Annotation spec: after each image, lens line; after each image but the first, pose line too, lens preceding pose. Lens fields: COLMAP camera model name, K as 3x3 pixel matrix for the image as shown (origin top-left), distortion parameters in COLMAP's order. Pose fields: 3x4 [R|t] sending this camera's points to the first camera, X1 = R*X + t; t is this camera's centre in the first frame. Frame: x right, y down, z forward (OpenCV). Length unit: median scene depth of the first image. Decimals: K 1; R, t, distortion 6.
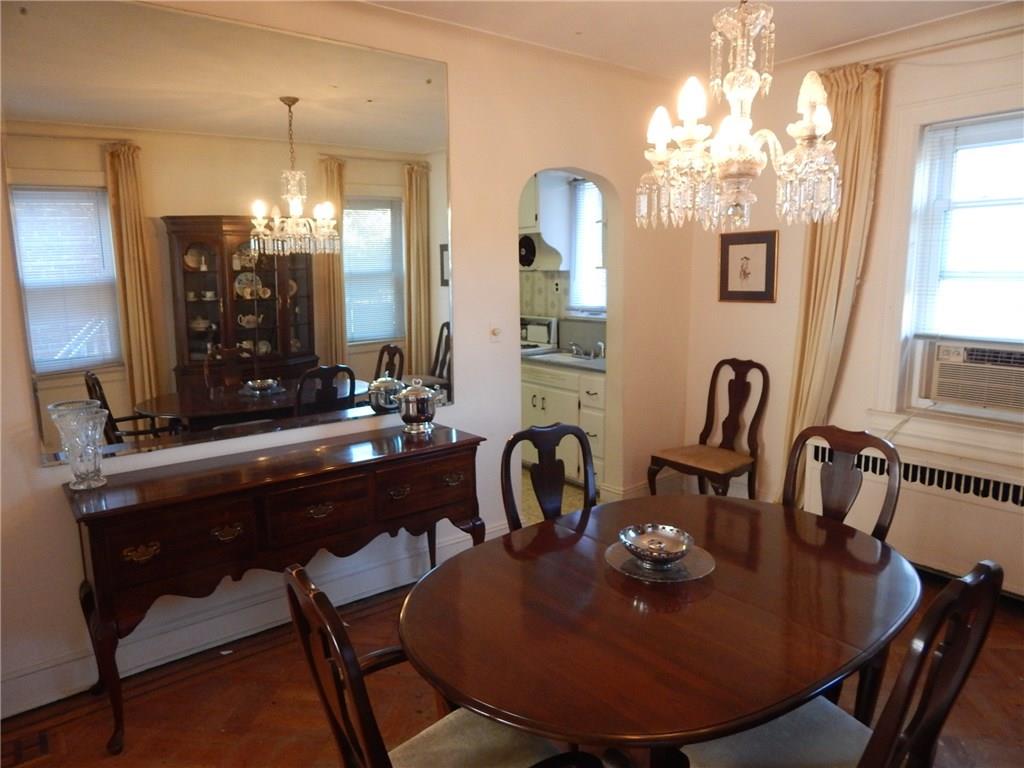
lens RADIAL K [[670.3, 0, 511.6], [0, 670.3, 380.5], [0, 0, 1]] dist [-0.000430, -0.001802]
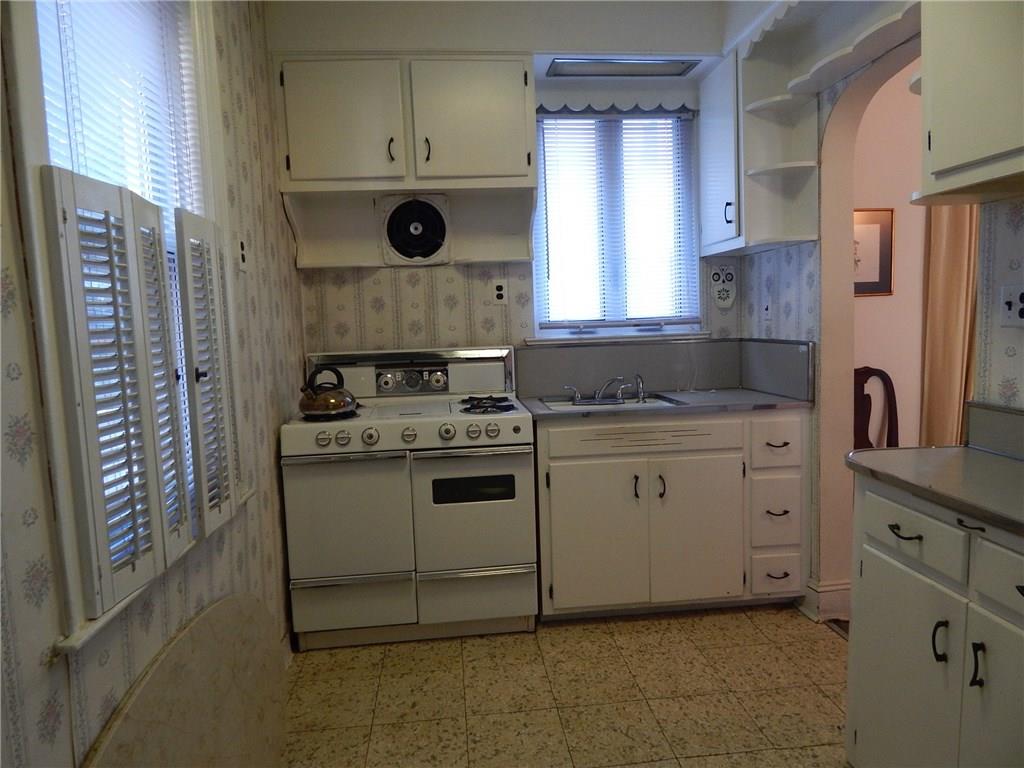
lens RADIAL K [[670.3, 0, 511.6], [0, 670.3, 380.5], [0, 0, 1]] dist [-0.000430, -0.001802]
pose [[0.524818, -0.088872, 0.846563, -0.419981], [0.163952, 0.986467, 0.001920, -0.064401], [-0.835276, 0.137788, 0.532286, 0.695923]]
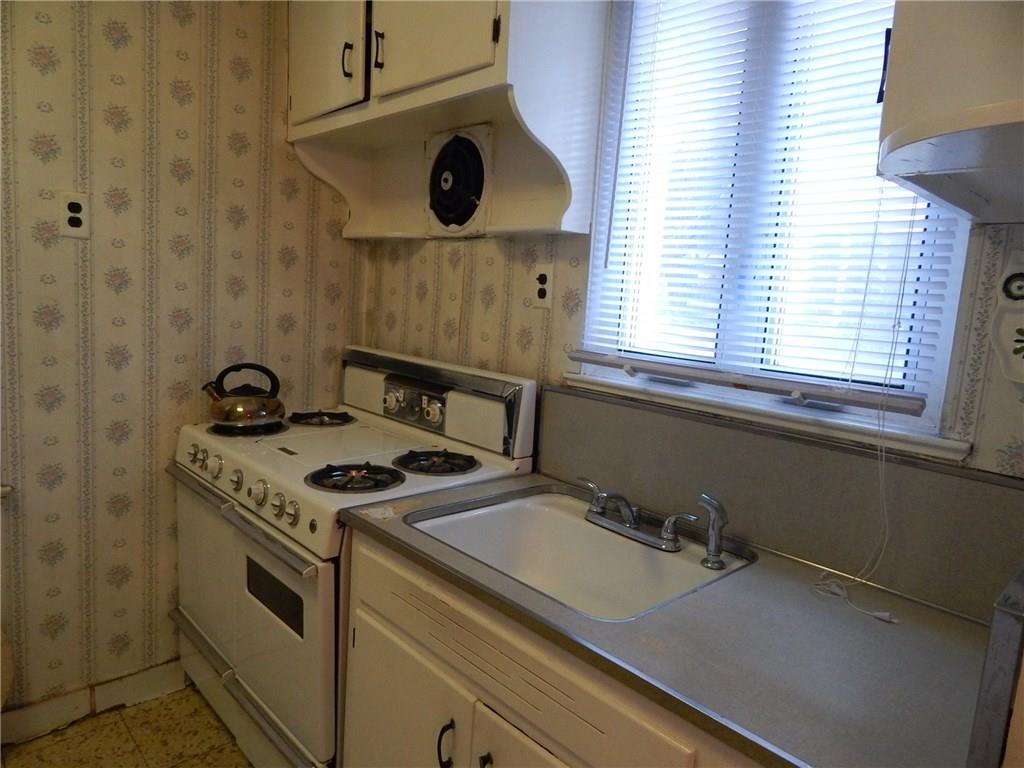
lens RADIAL K [[670.3, 0, 511.6], [0, 670.3, 380.5], [0, 0, 1]] dist [-0.000430, -0.001802]
pose [[0.992769, 0.060584, 0.103631, 0.021409], [-0.058148, 0.997960, -0.026366, -0.083770], [-0.105017, 0.020149, 0.994266, 0.674711]]
